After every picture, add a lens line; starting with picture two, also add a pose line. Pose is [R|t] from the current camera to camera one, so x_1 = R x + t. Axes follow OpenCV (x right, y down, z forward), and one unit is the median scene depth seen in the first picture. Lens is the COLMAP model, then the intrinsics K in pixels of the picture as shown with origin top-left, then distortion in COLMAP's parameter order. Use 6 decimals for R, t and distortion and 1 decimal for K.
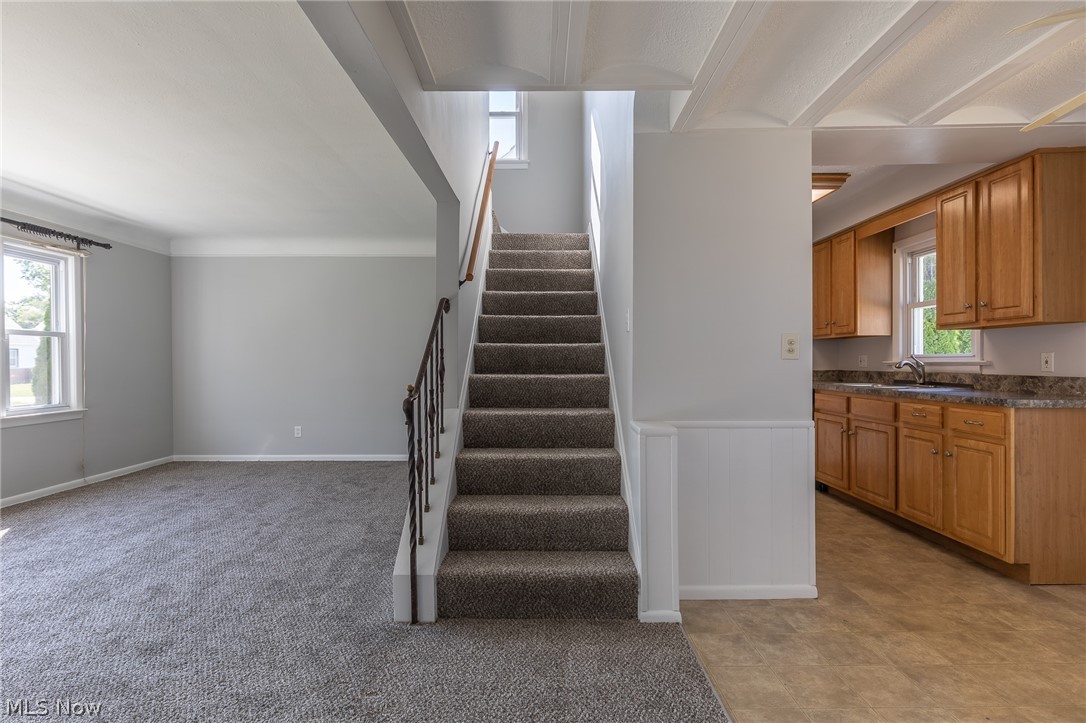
lens RADIAL K [[493.2, 0, 543.0], [0, 493.2, 361.5], [0, 0, 1]] dist [0.002477, -0.000160]
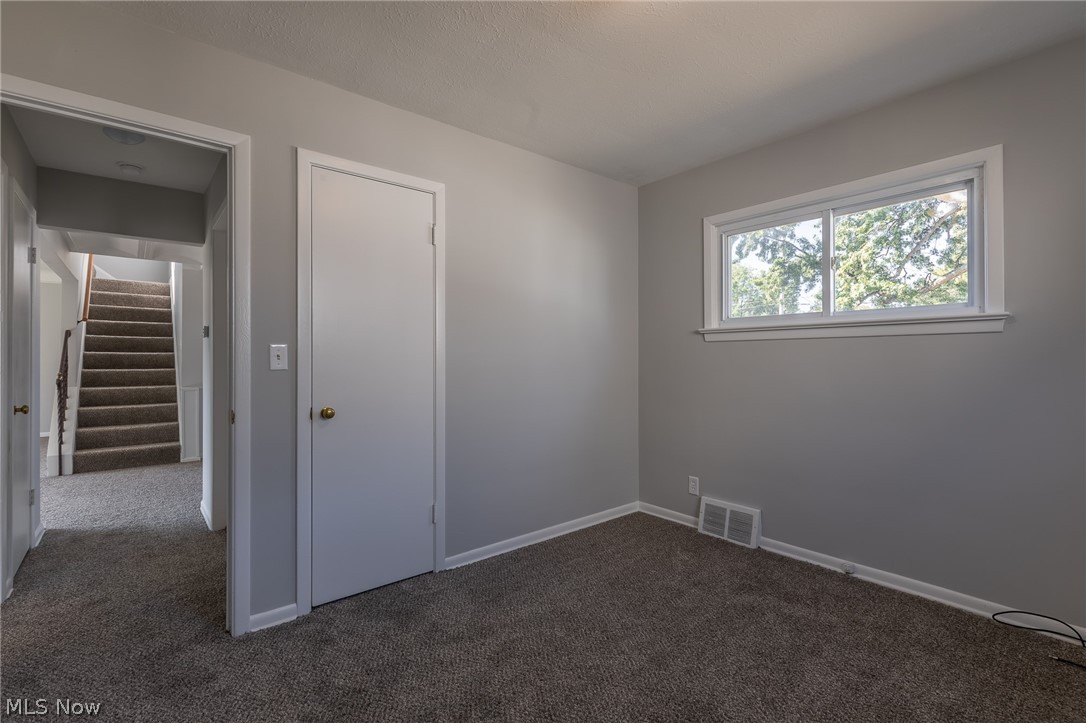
lens RADIAL K [[495.4, 0, 543.0], [0, 495.4, 361.5], [0, 0, 1]] dist [-0.000701, -0.000348]
pose [[0.771830, 0.002857, 0.635822, 0.006477], [-0.001626, 0.999996, -0.002520, -0.002449], [-0.635827, 0.000911, 0.771831, -1.923926]]
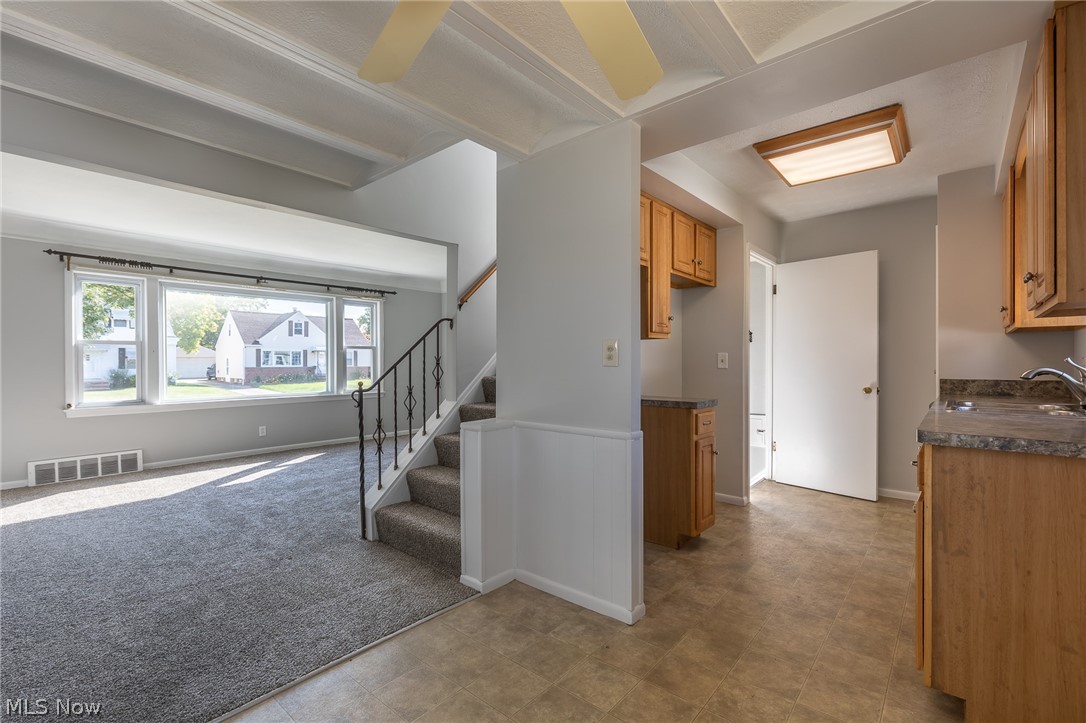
lens RADIAL K [[482.9, 0, 543.0], [0, 482.9, 361.5], [0, 0, 1]] dist [0.001060, -0.000309]
pose [[0.758292, -0.000142, -0.651915, 0.977884], [0.000873, 0.999999, 0.000798, -0.014358], [0.651914, -0.001174, 0.758292, 0.199705]]
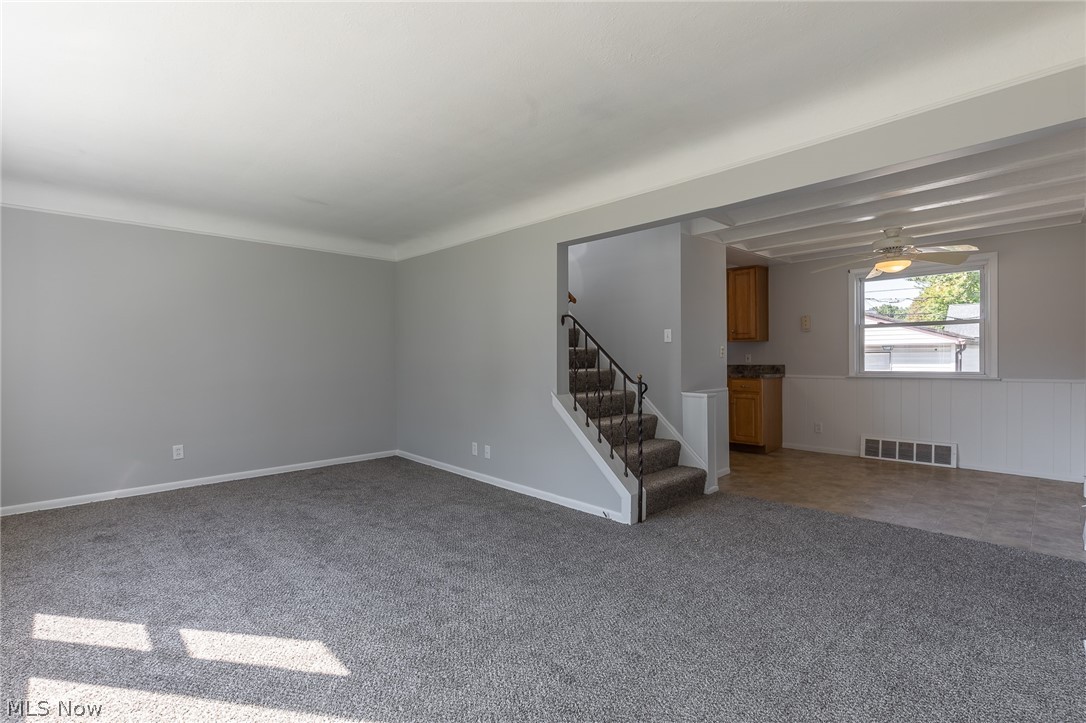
lens RADIAL K [[493.2, 0, 543.0], [0, 493.2, 361.5], [0, 0, 1]] dist [0.002477, -0.000160]
pose [[0.717551, -0.007986, 0.696460, -1.380313], [0.008322, 0.999961, 0.002892, 0.000391], [-0.696456, 0.003721, 0.717590, 0.058807]]
